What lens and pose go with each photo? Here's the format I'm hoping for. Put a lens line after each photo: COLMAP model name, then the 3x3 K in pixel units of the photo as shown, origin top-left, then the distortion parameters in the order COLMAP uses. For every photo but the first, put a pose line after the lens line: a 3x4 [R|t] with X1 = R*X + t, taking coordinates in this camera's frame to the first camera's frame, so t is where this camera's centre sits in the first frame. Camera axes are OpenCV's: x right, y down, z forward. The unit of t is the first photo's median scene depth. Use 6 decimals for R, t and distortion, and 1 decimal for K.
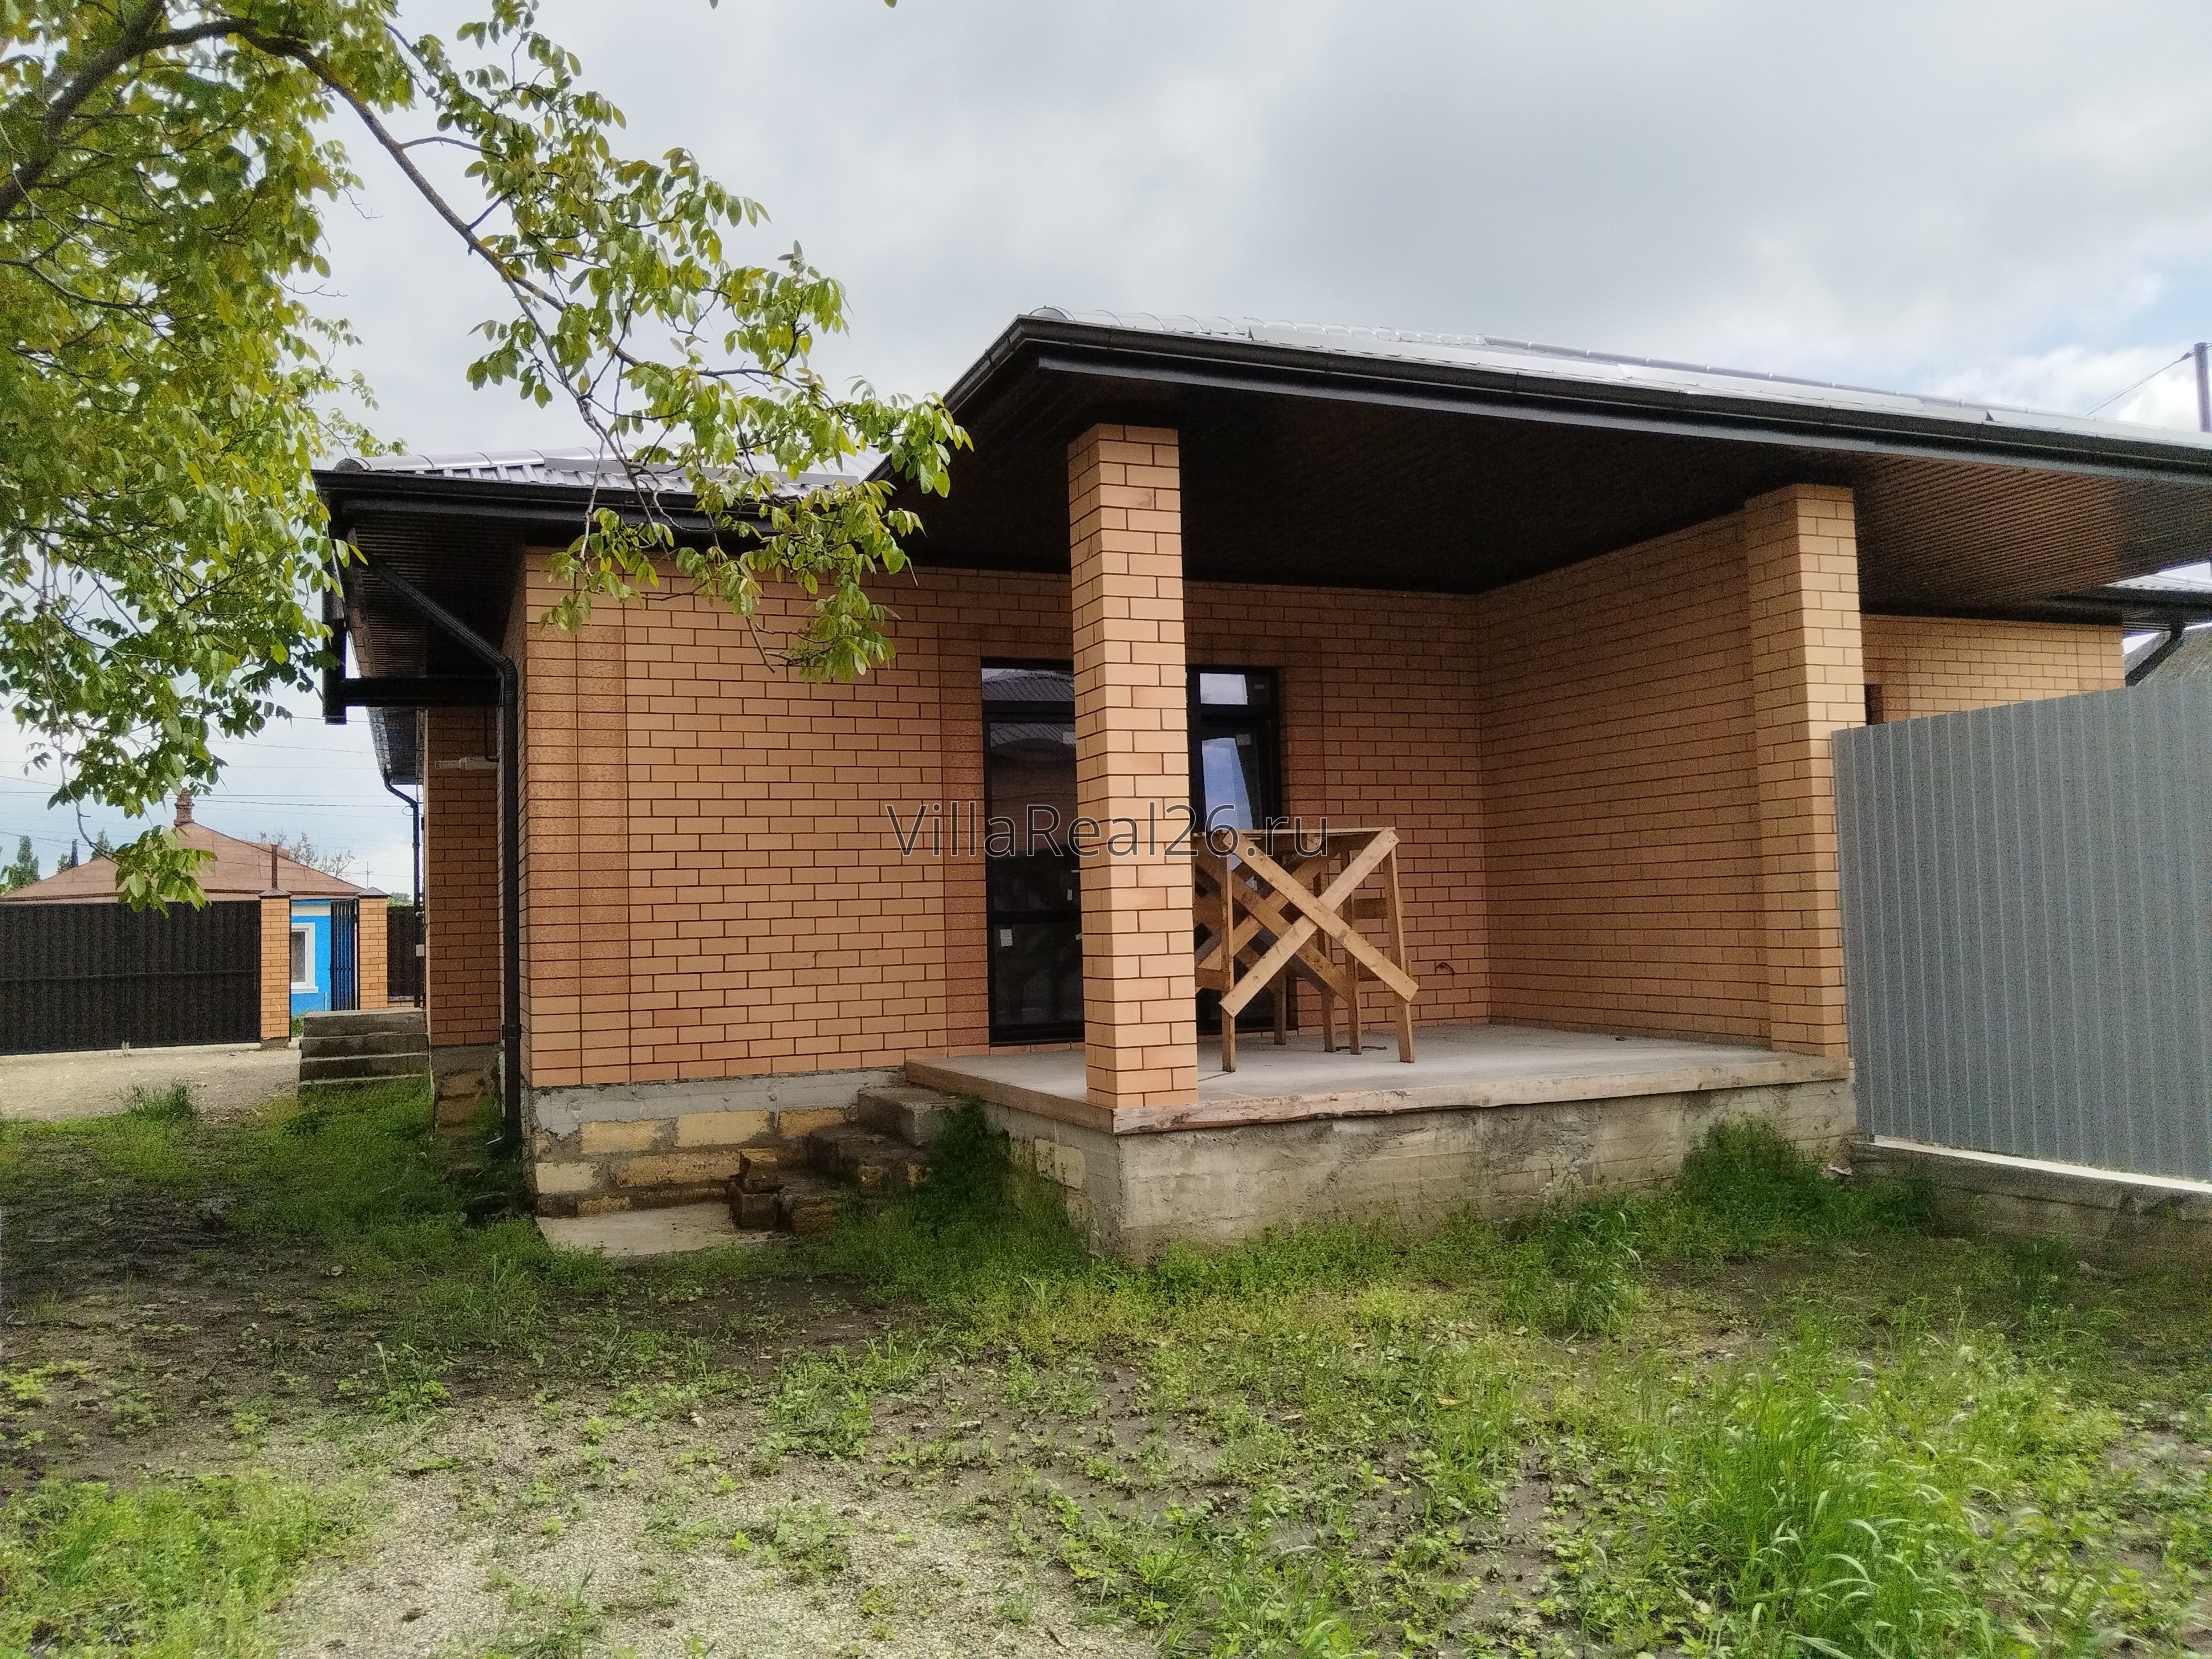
lens RADIAL K [[1732.8, 0, 1103.7], [0, 1732.8, 822.2], [0, 0, 1]] dist [-0.006577, -0.000916]
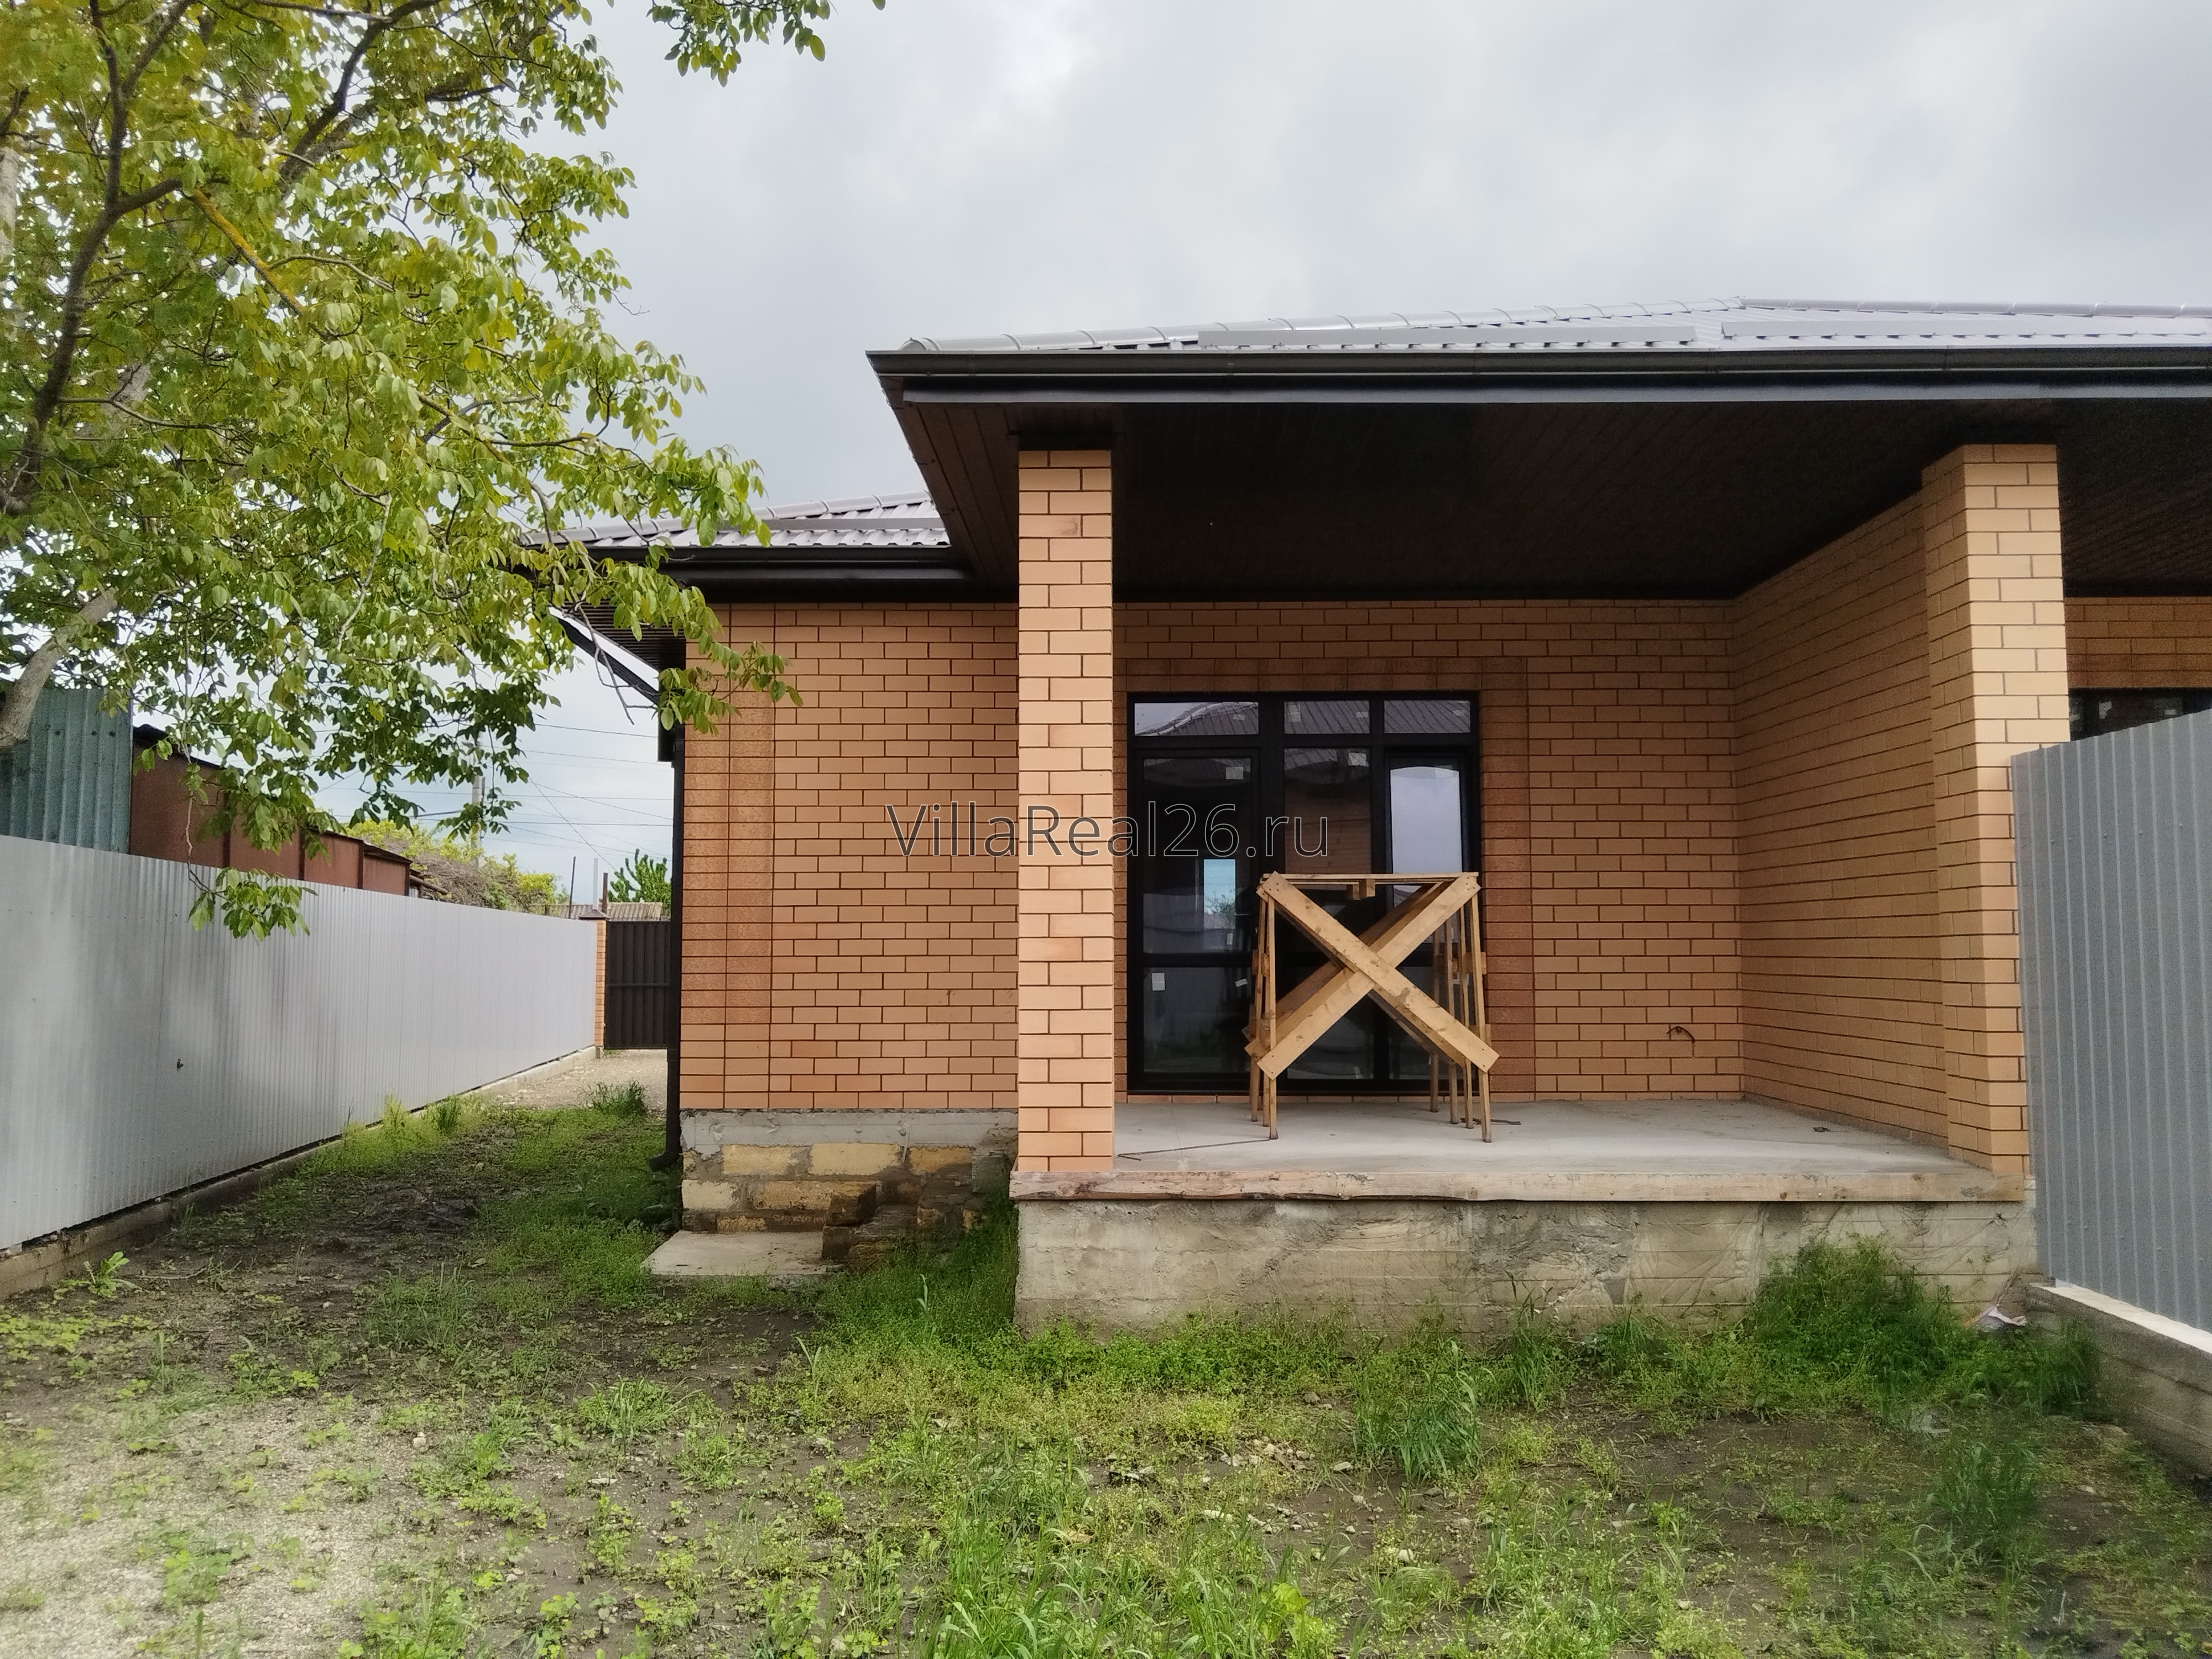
lens RADIAL K [[1732.8, 0, 1103.7], [0, 1732.8, 822.2], [0, 0, 1]] dist [-0.006577, -0.000916]
pose [[0.921554, -0.002468, -0.388242, 0.342254], [-0.003124, 0.999900, -0.013772, -0.010324], [0.388237, 0.013904, 0.921455, 0.116147]]
